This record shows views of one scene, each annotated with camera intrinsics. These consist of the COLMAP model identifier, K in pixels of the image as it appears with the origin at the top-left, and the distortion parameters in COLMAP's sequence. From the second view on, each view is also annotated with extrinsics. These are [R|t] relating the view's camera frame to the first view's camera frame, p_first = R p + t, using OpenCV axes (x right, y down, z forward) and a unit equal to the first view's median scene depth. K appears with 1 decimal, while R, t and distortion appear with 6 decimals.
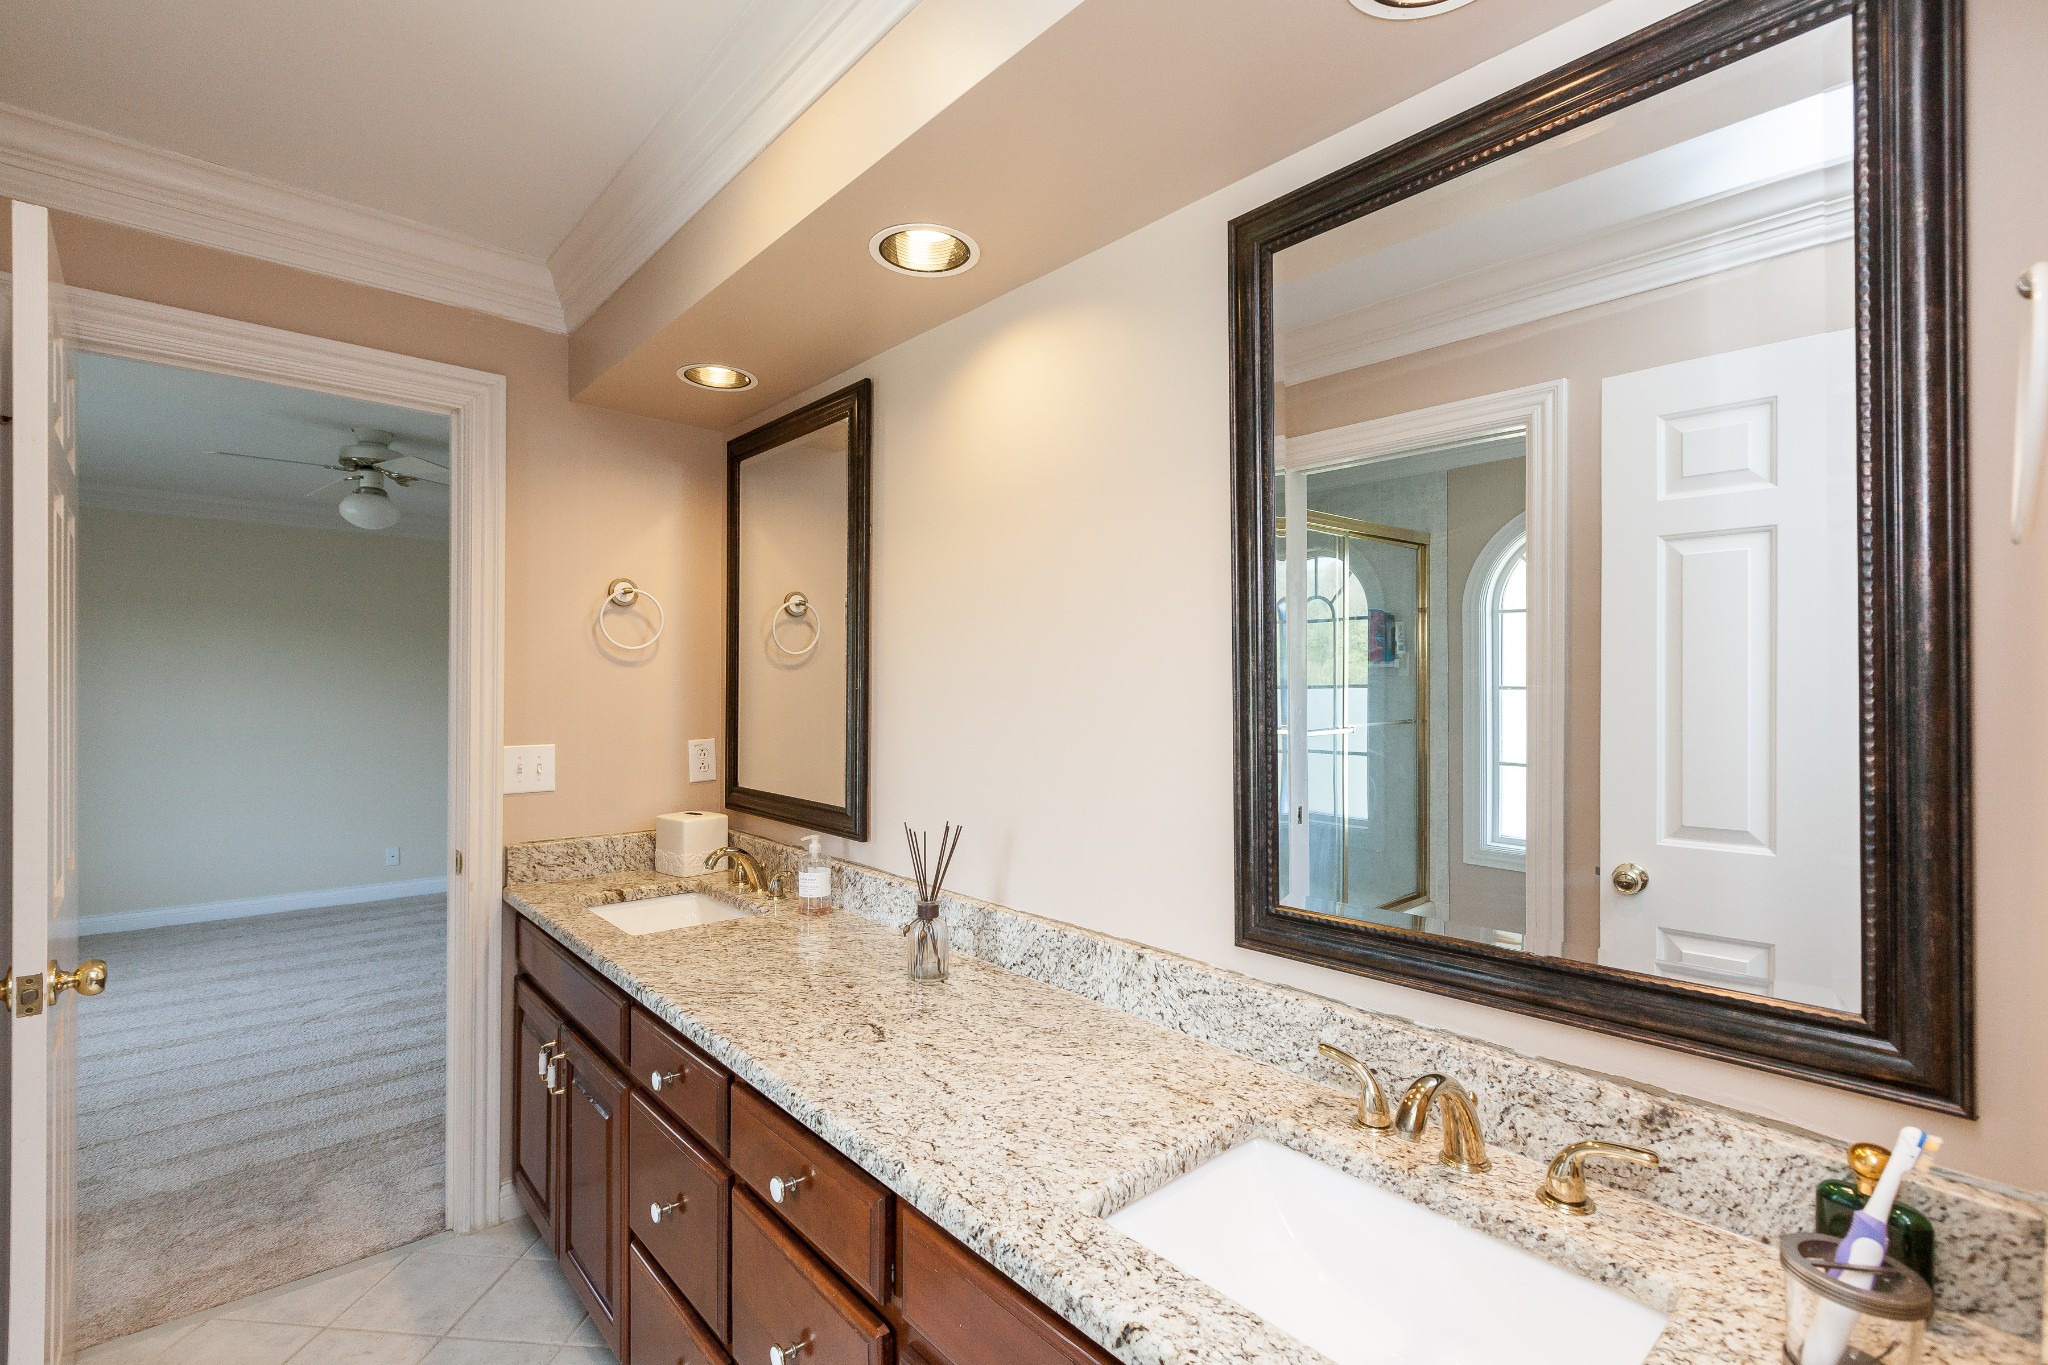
lens RADIAL K [[939.0, 0, 1028.0], [0, 939.0, 679.8], [0, 0, 1]] dist [0.004453, 0.000252]
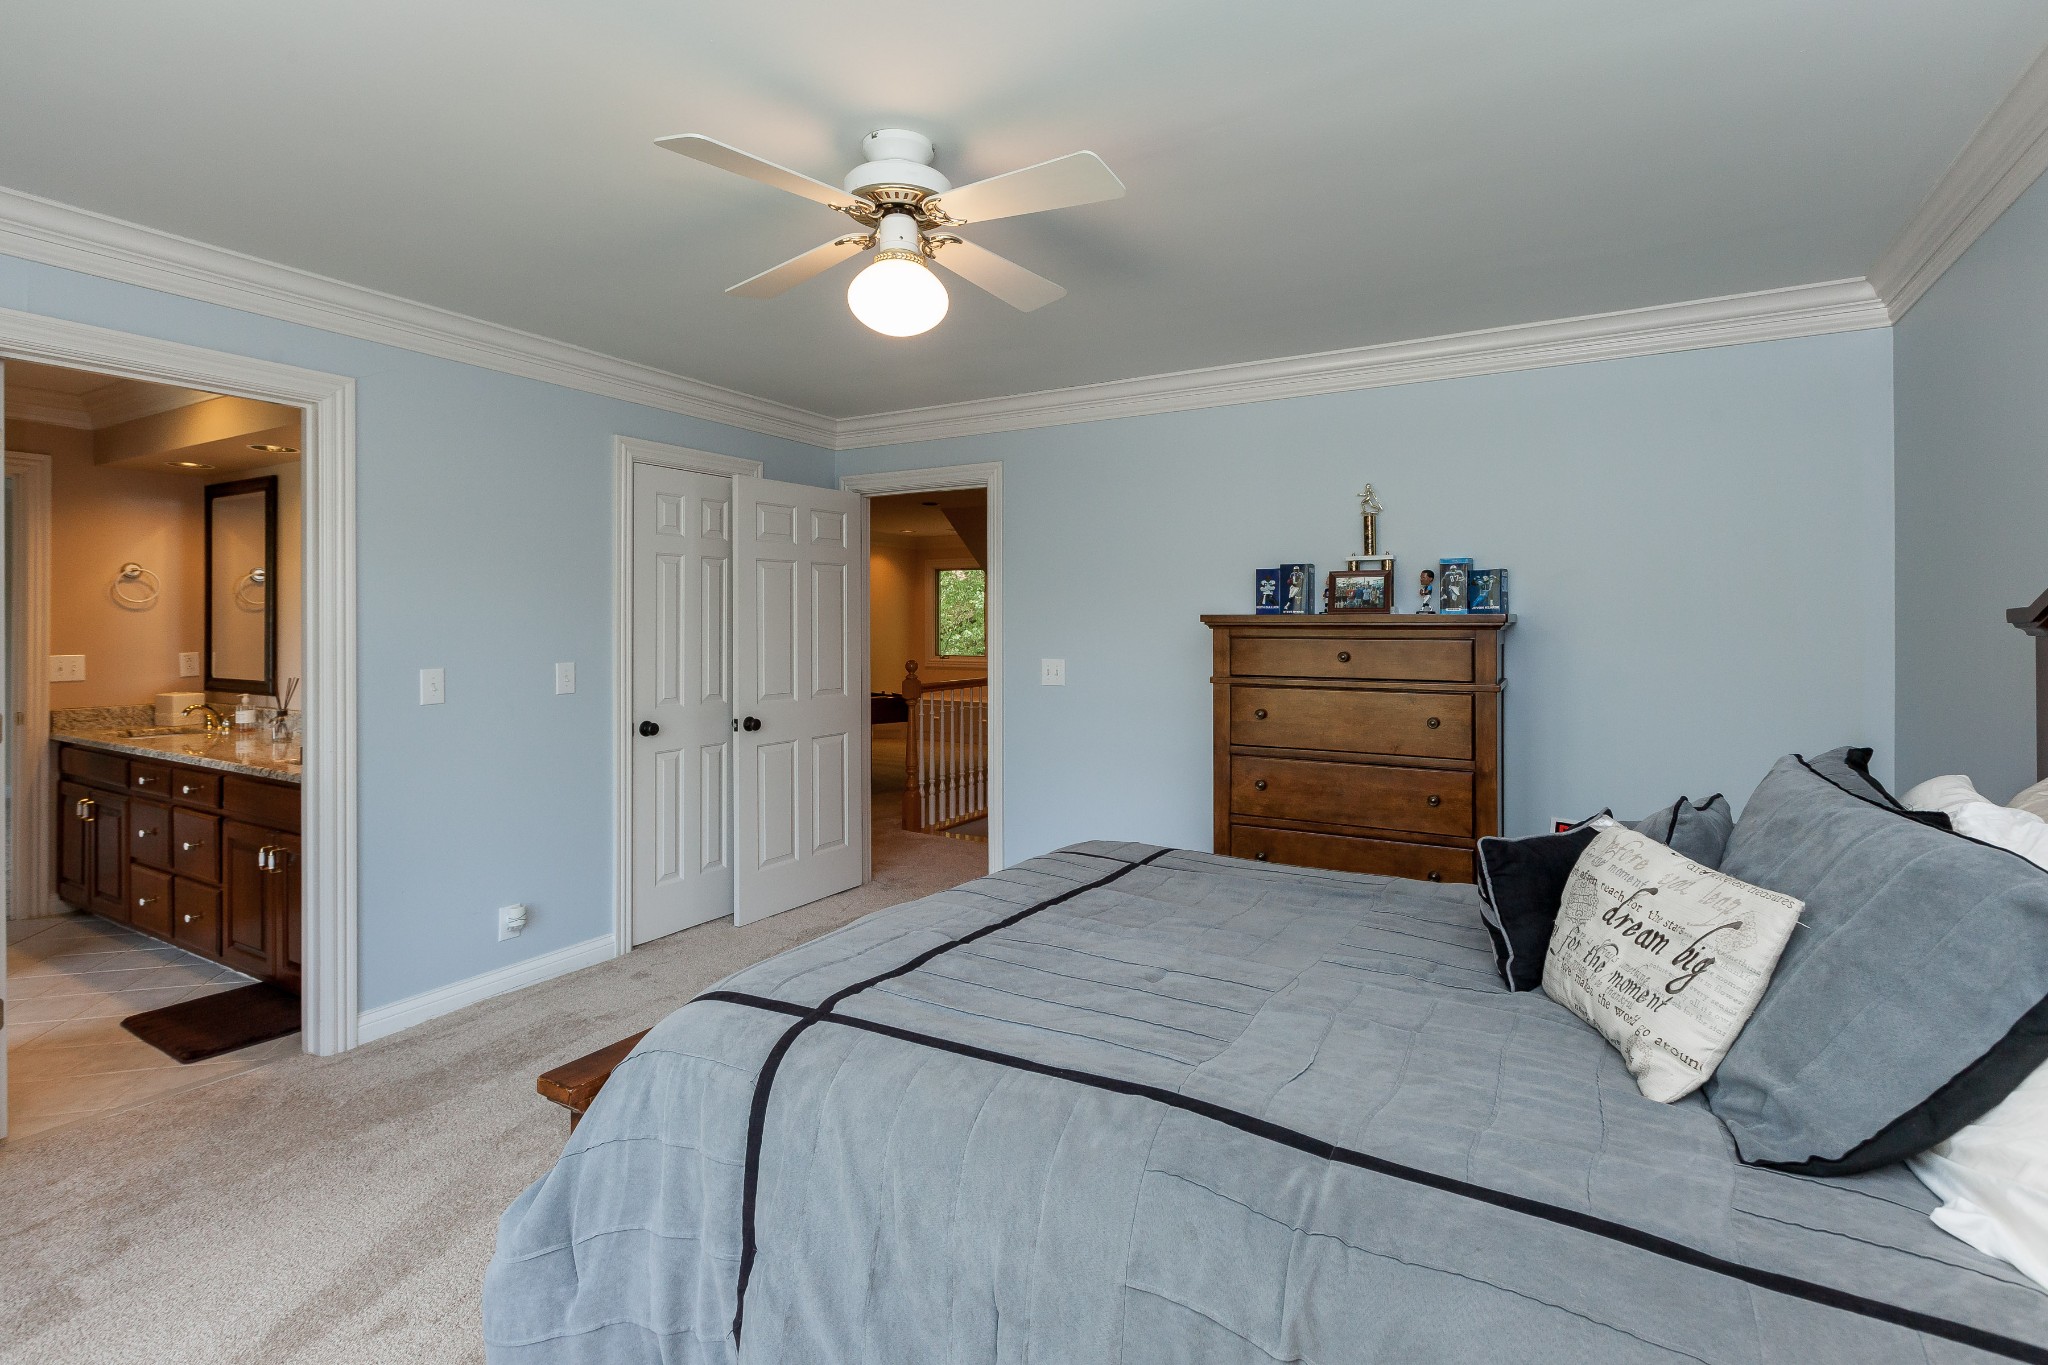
lens RADIAL K [[939.0, 0, 1011.5], [0, 939.0, 615.8], [0, 0, 1]] dist [0.004453, 0.000252]
pose [[0.948983, -0.003219, 0.315311, 0.649644], [0.002241, 0.999991, 0.003463, -0.009877], [-0.315320, -0.002579, 0.948982, -1.352530]]
